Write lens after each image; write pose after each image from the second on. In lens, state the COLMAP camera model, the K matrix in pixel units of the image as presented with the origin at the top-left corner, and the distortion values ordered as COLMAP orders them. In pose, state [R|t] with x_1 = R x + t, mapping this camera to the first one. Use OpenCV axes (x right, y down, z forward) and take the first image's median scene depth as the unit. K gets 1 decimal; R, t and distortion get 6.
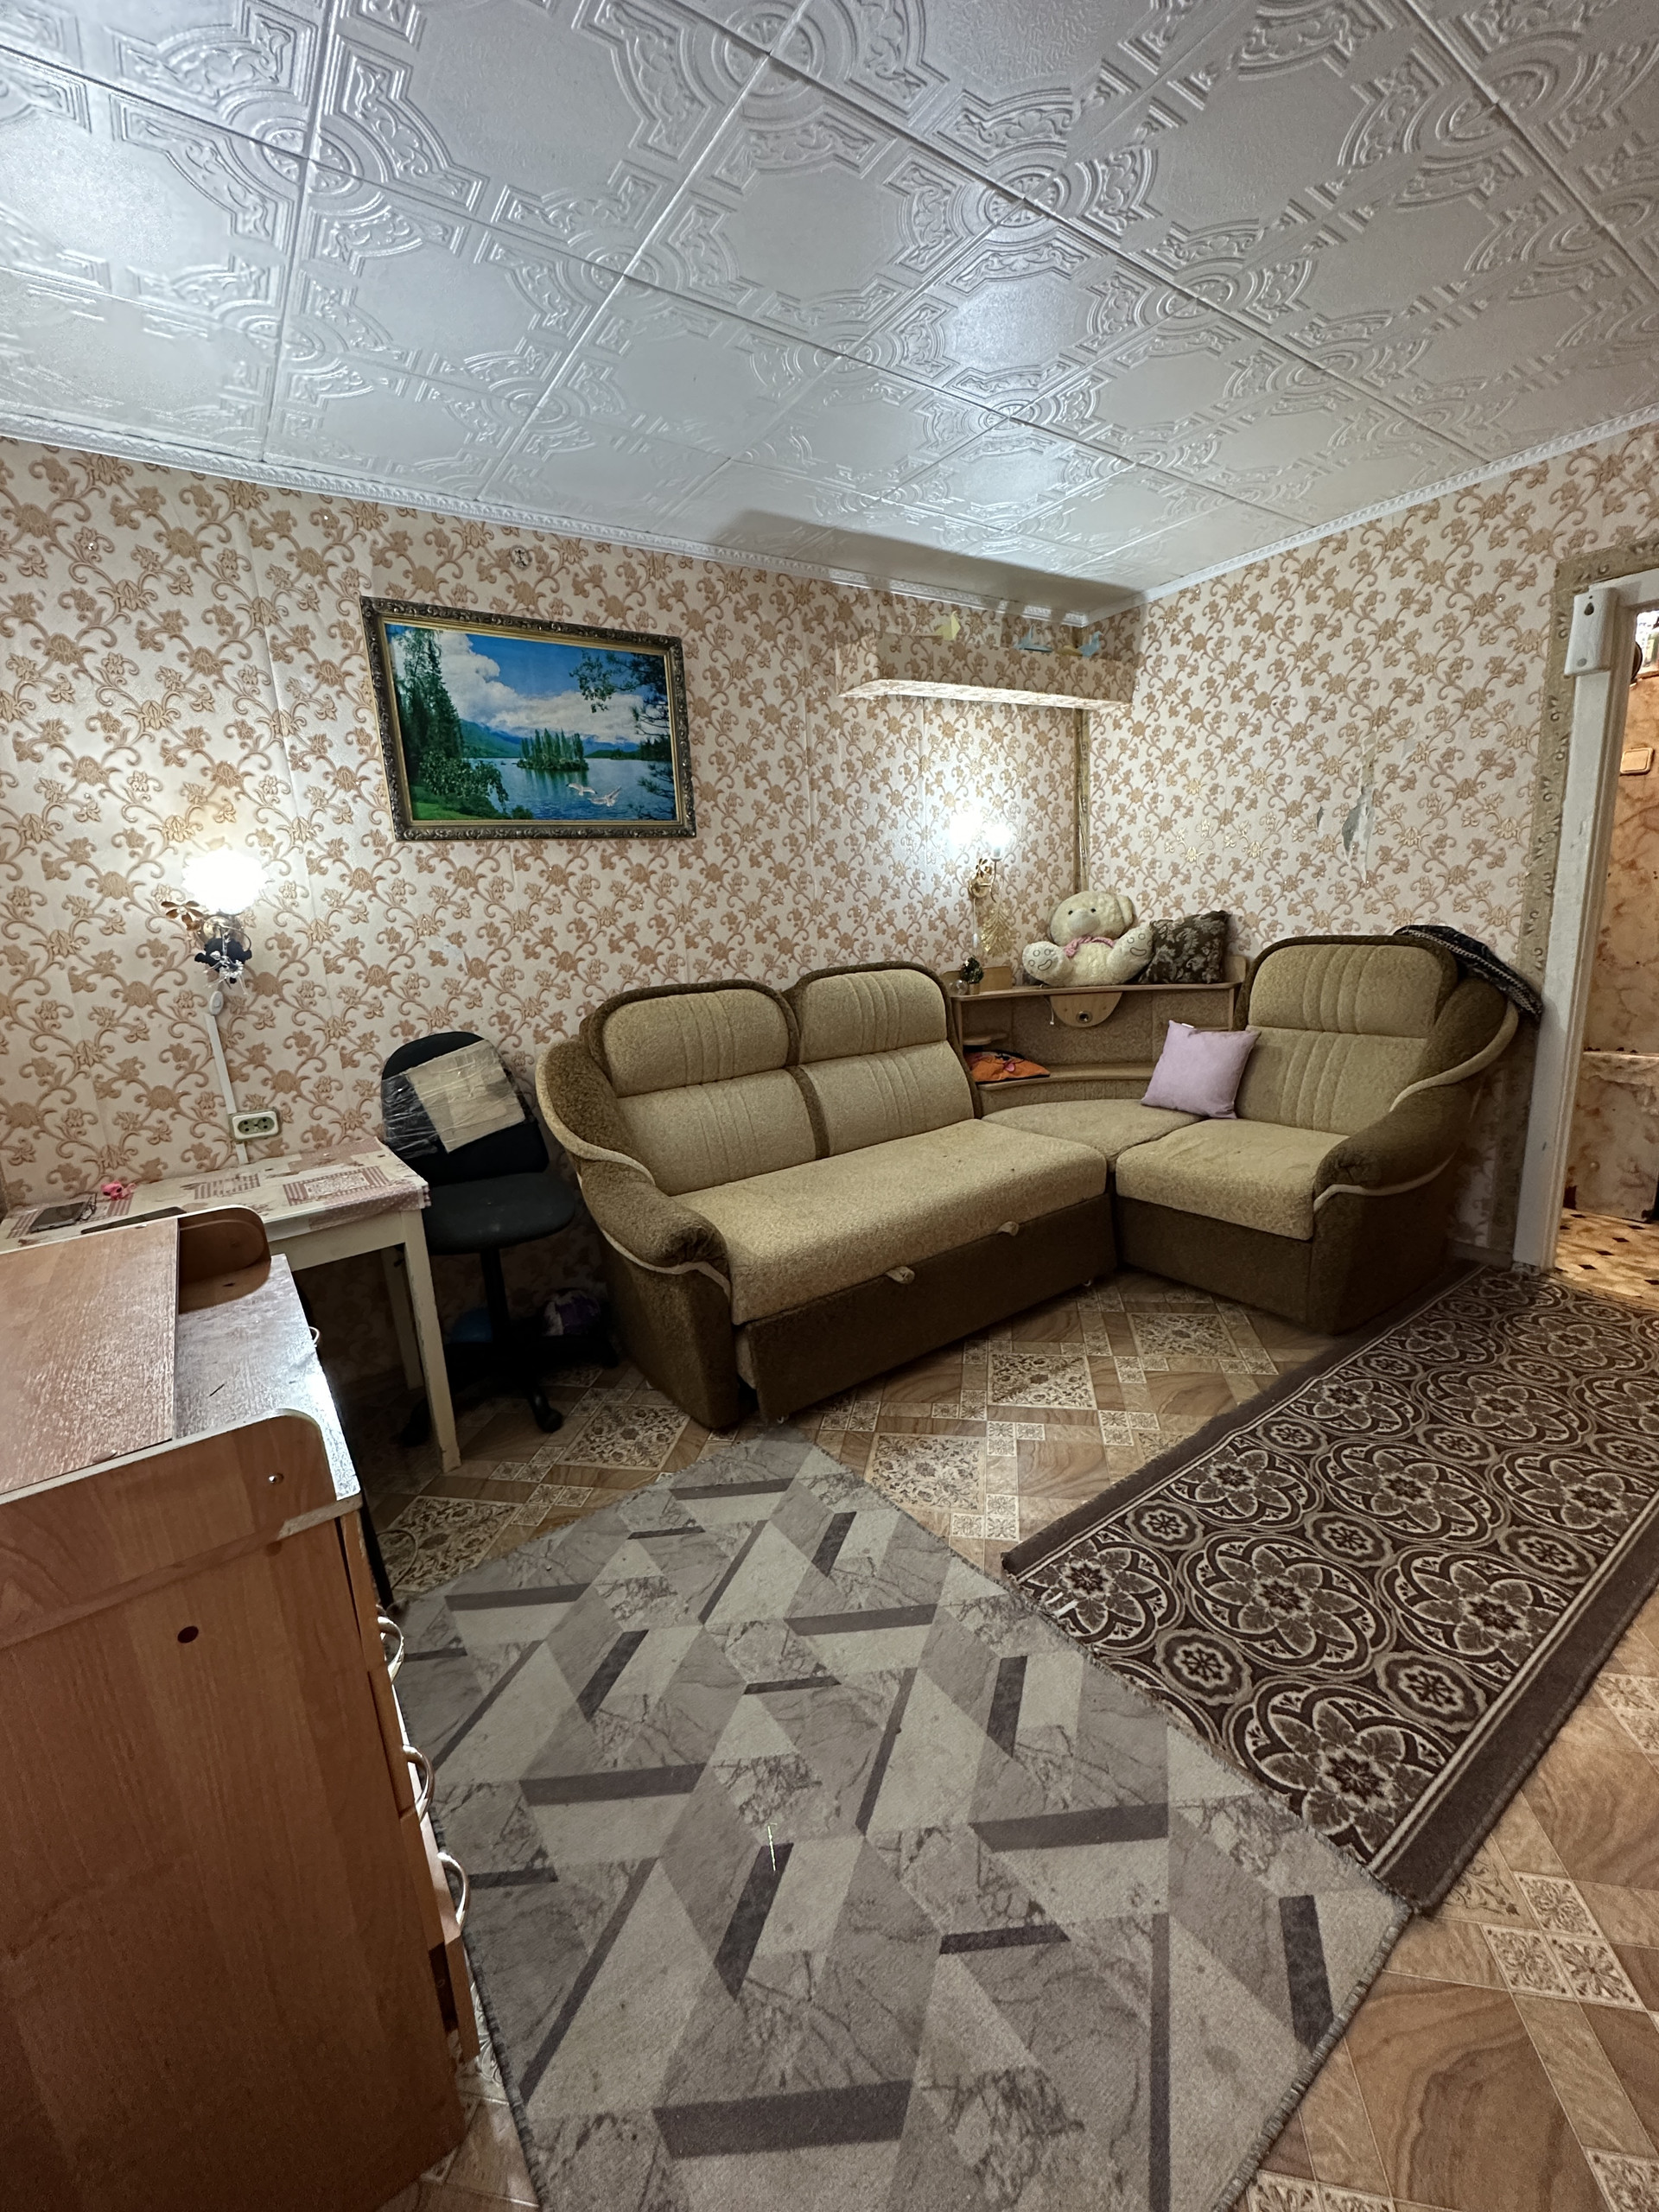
lens RADIAL K [[883.9, 0, 827.9], [0, 883.9, 1104.0], [0, 0, 1]] dist [-0.001830, 0.001082]
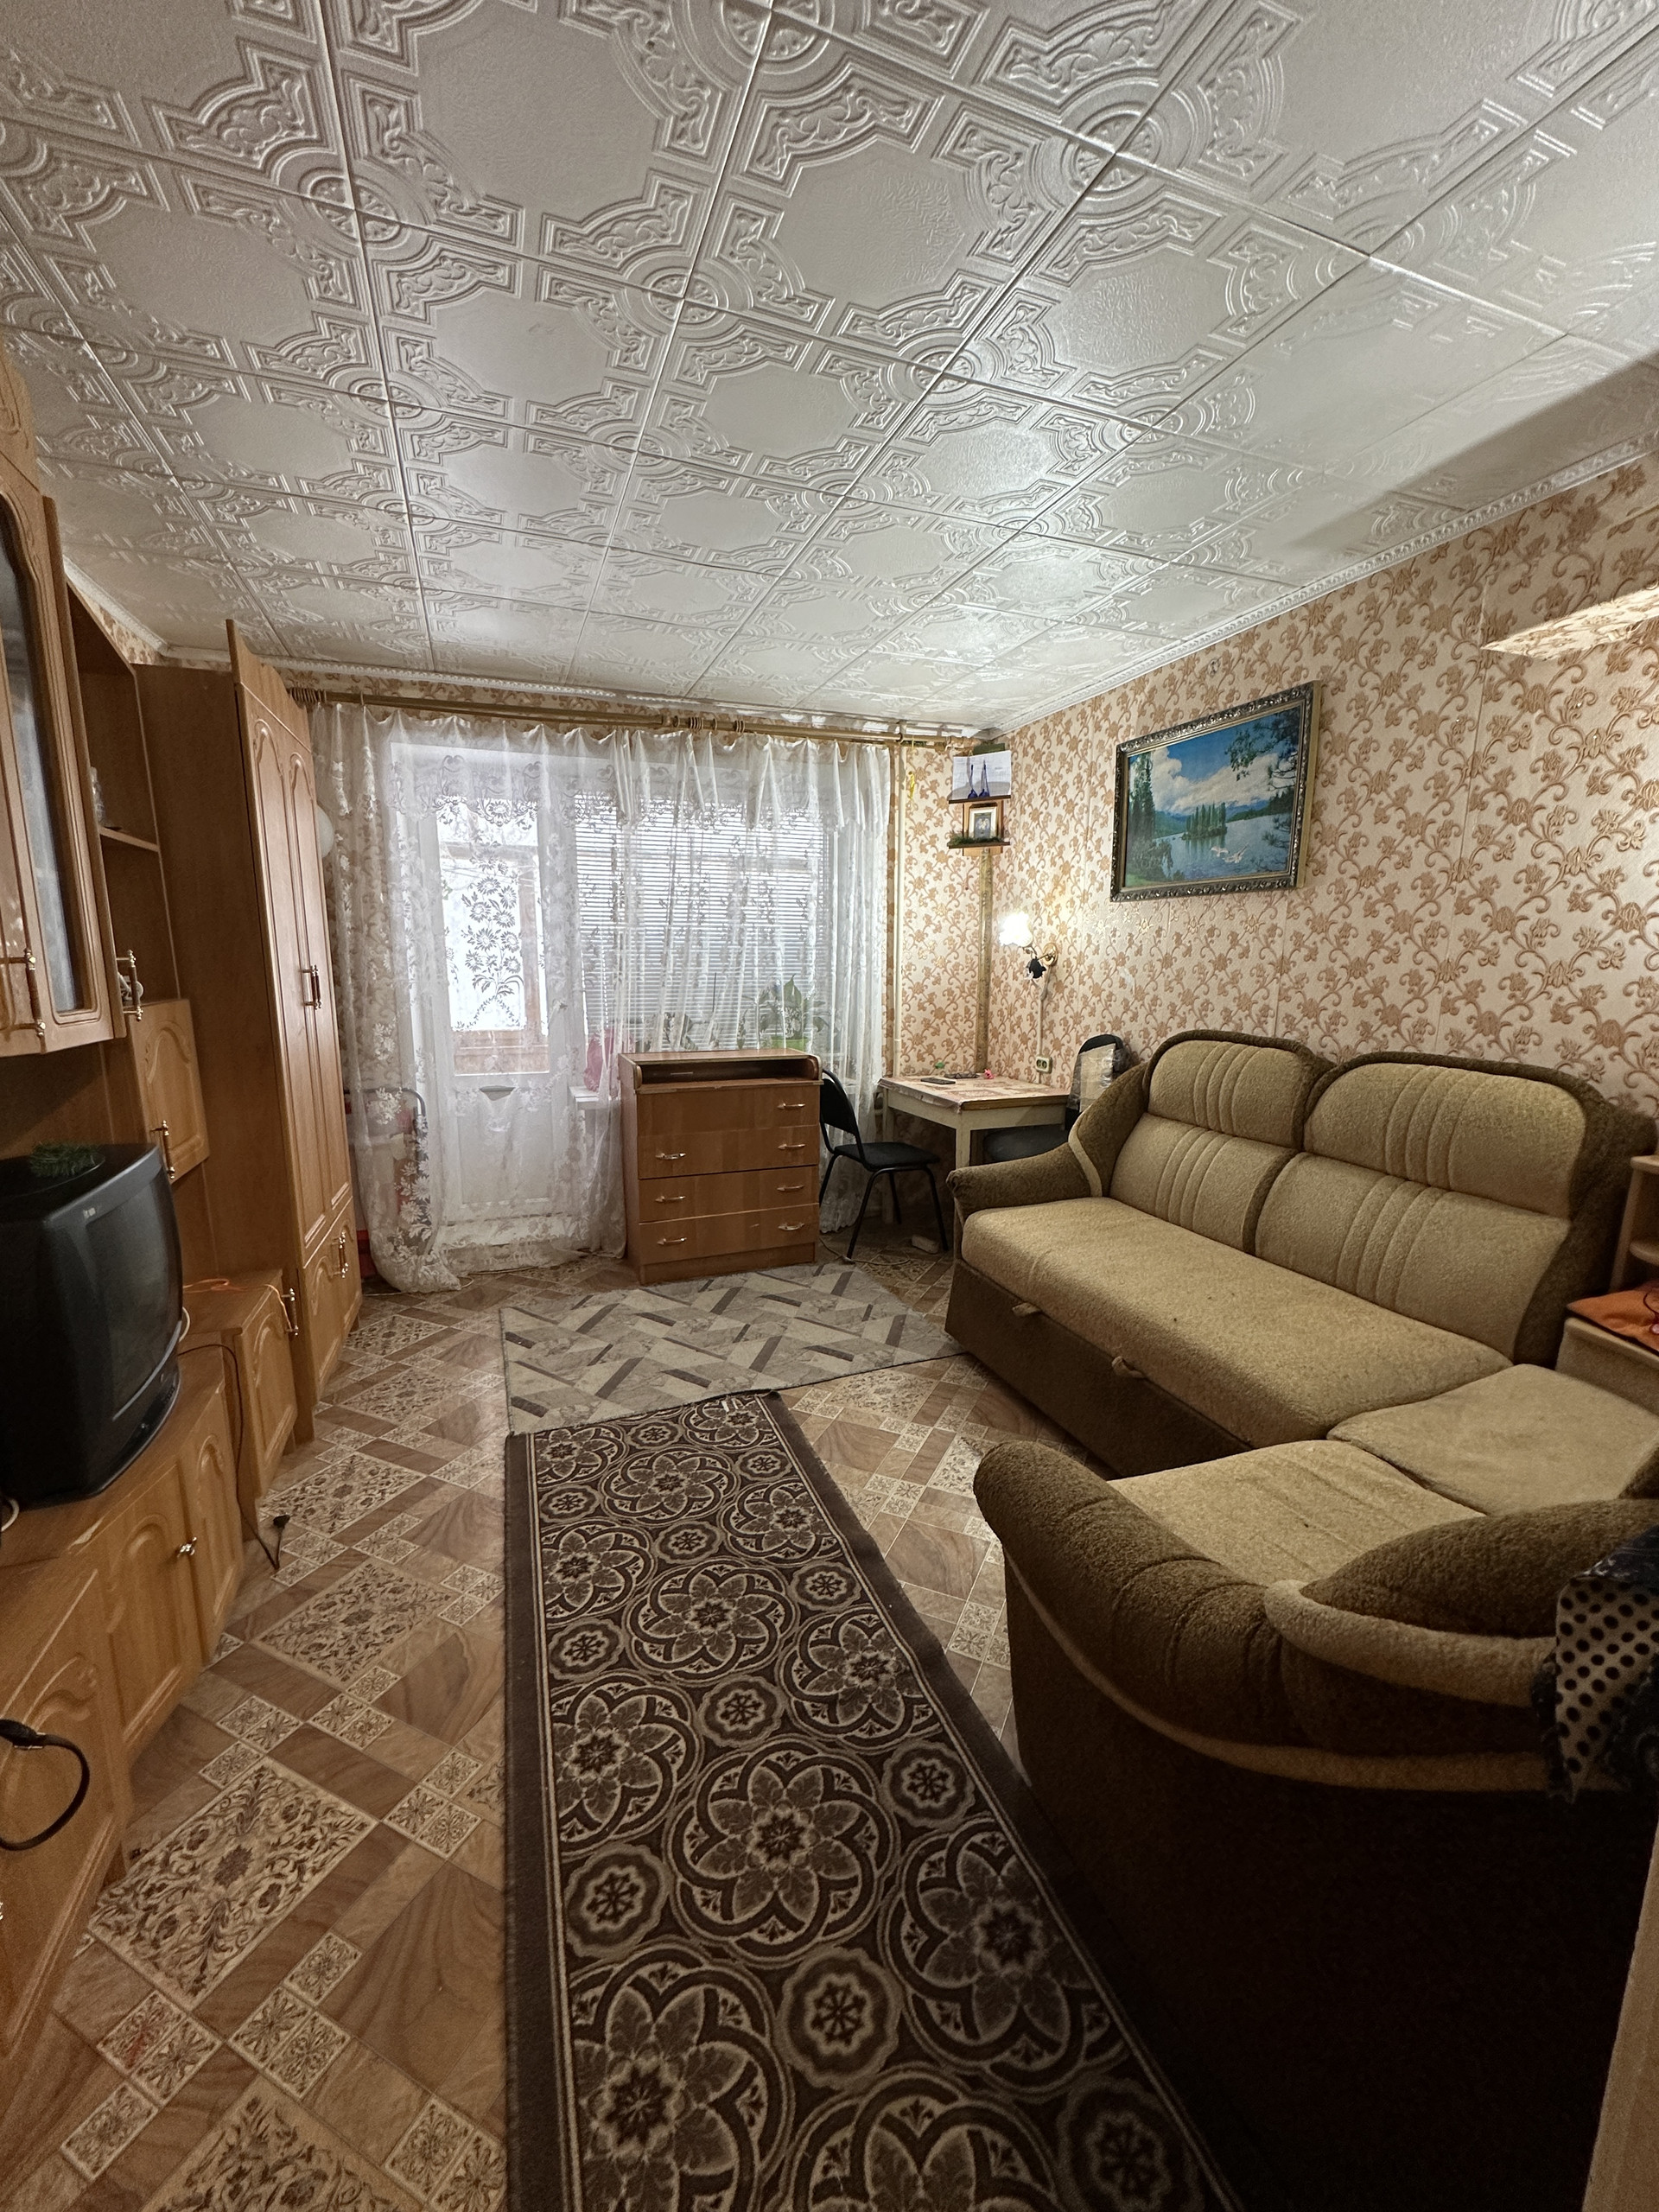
lens RADIAL K [[883.9, 0, 830.9], [0, 883.9, 1106.3], [0, 0, 1]] dist [-0.001830, 0.001082]
pose [[-0.246455, 0.222423, -0.943286, 1.145809], [-0.205296, 0.939239, 0.275107, -0.297240], [0.947161, 0.261454, -0.185817, 0.950587]]
